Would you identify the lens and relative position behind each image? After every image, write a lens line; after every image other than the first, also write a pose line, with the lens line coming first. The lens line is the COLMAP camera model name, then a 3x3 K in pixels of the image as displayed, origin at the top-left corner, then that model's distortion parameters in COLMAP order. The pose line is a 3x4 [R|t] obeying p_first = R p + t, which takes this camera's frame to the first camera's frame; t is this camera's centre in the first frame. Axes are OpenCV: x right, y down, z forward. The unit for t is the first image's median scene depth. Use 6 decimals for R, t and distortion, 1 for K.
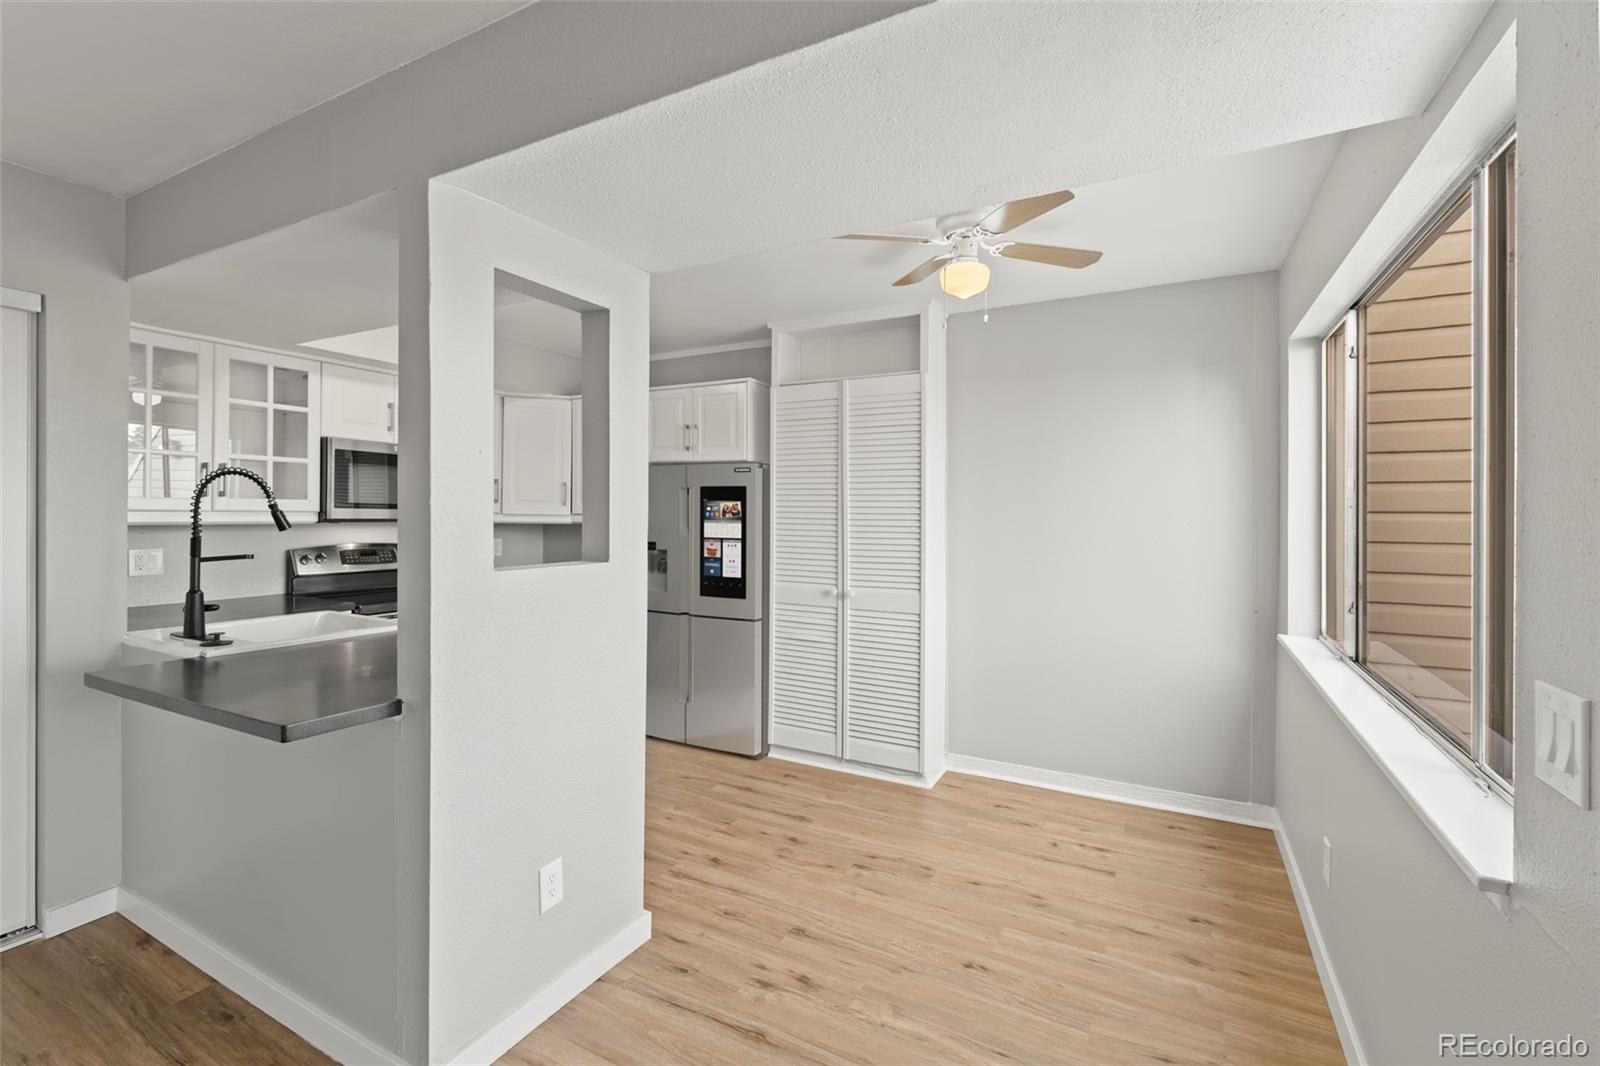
lens RADIAL K [[698.9, 0, 793.2], [0, 698.9, 500.5], [0, 0, 1]] dist [0.001355, 0.000199]
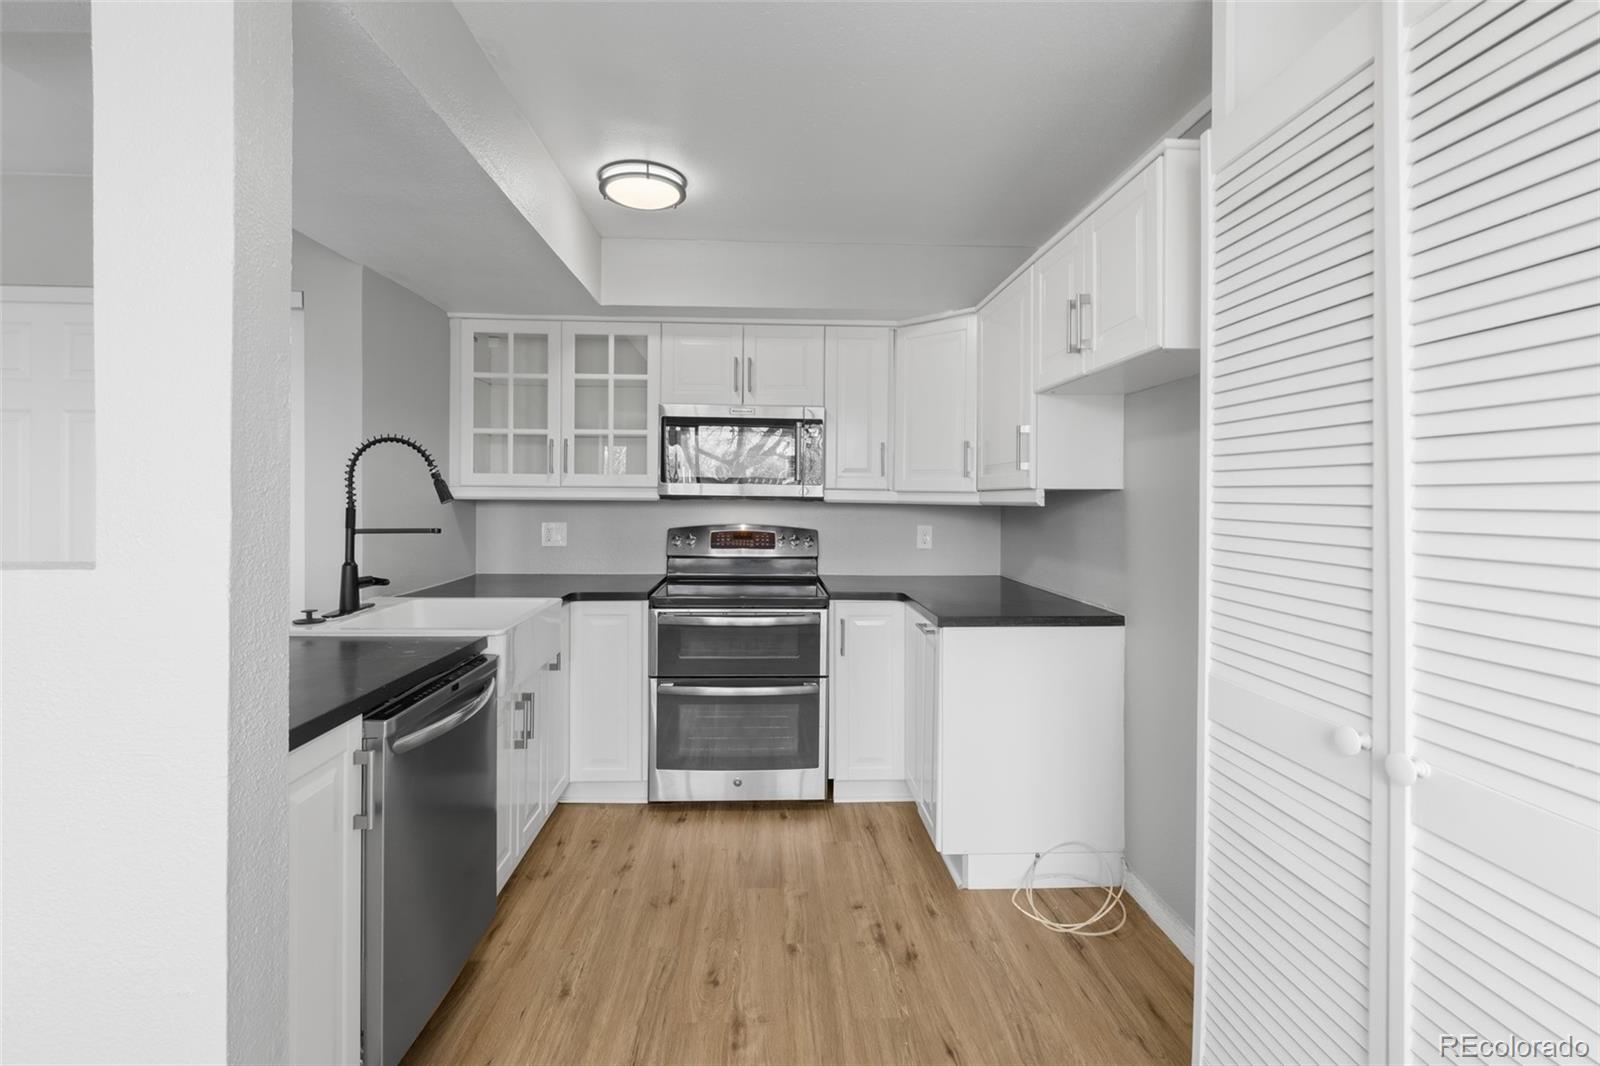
lens RADIAL K [[698.9, 0, 793.2], [0, 698.9, 500.5], [0, 0, 1]] dist [0.001355, 0.000199]
pose [[0.512590, -0.000050, -0.858633, 0.211428], [0.013129, 0.999884, 0.007780, 0.031285], [0.858533, -0.015261, 0.512531, 0.747636]]
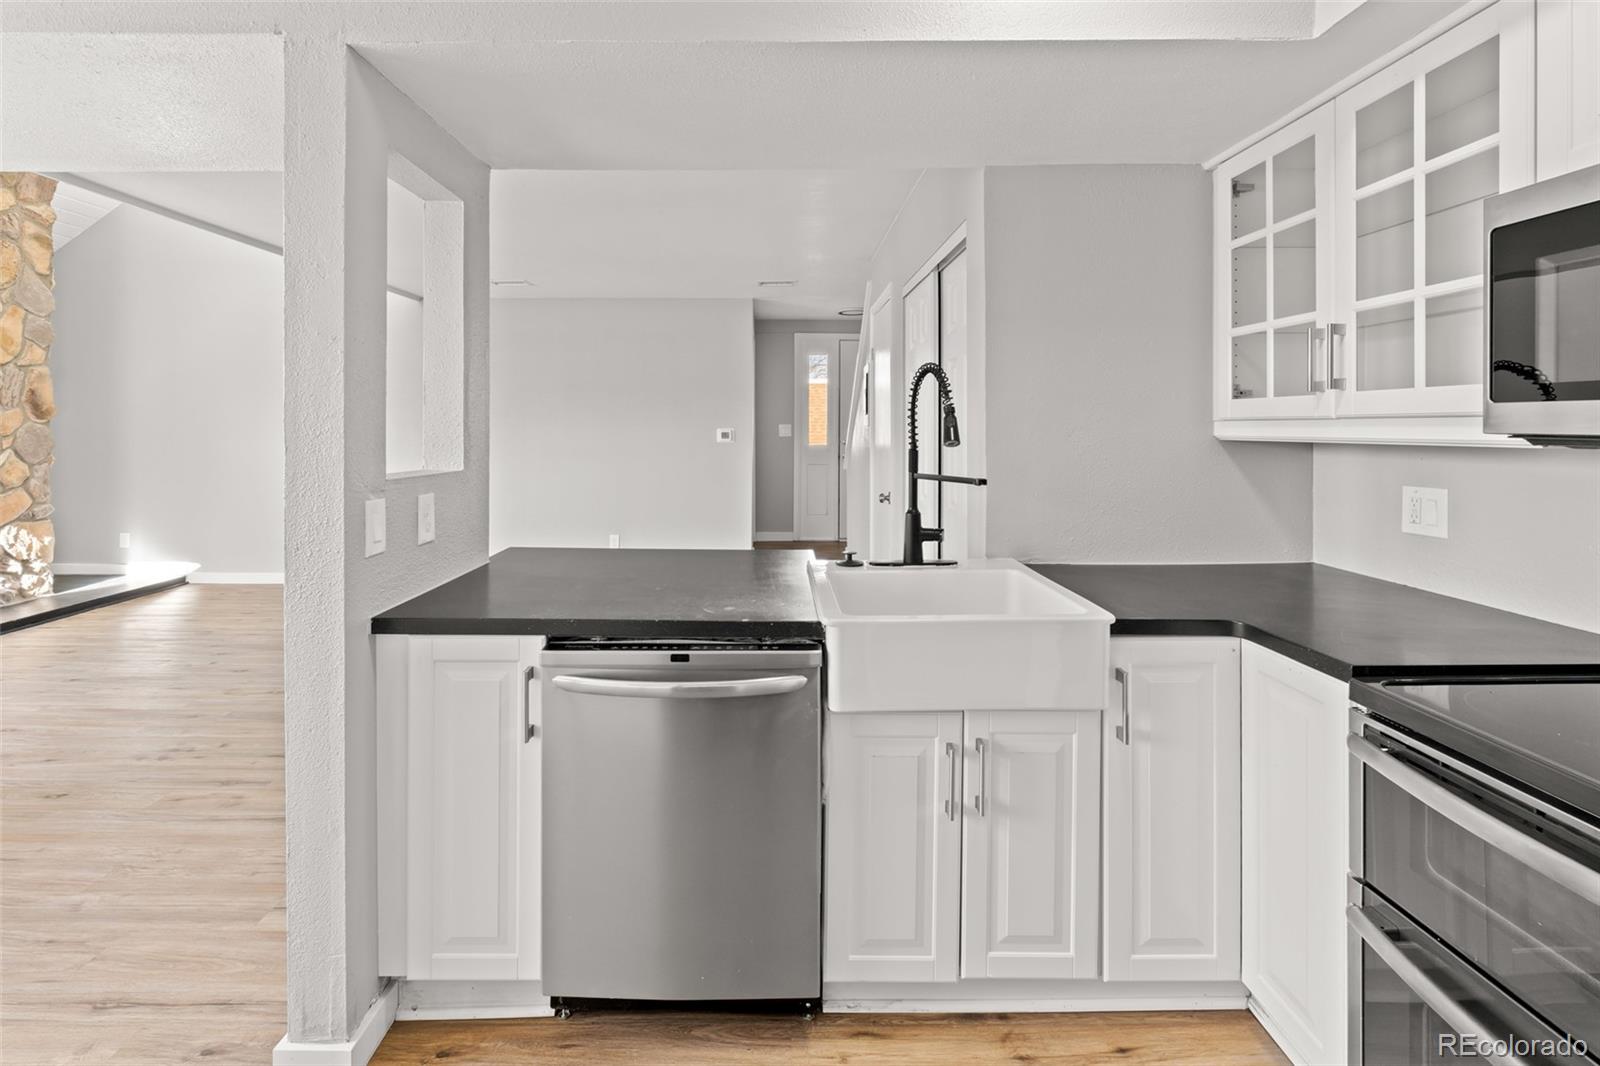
lens RADIAL K [[737.6, 0, 788.1], [0, 737.6, 426.2], [0, 0, 1]] dist [0.000877, 0.000090]
pose [[-0.876482, -0.008886, -0.481352, -0.196597], [0.002001, 0.999754, -0.022100, 0.032294], [0.481430, -0.020333, -0.876249, 1.253225]]
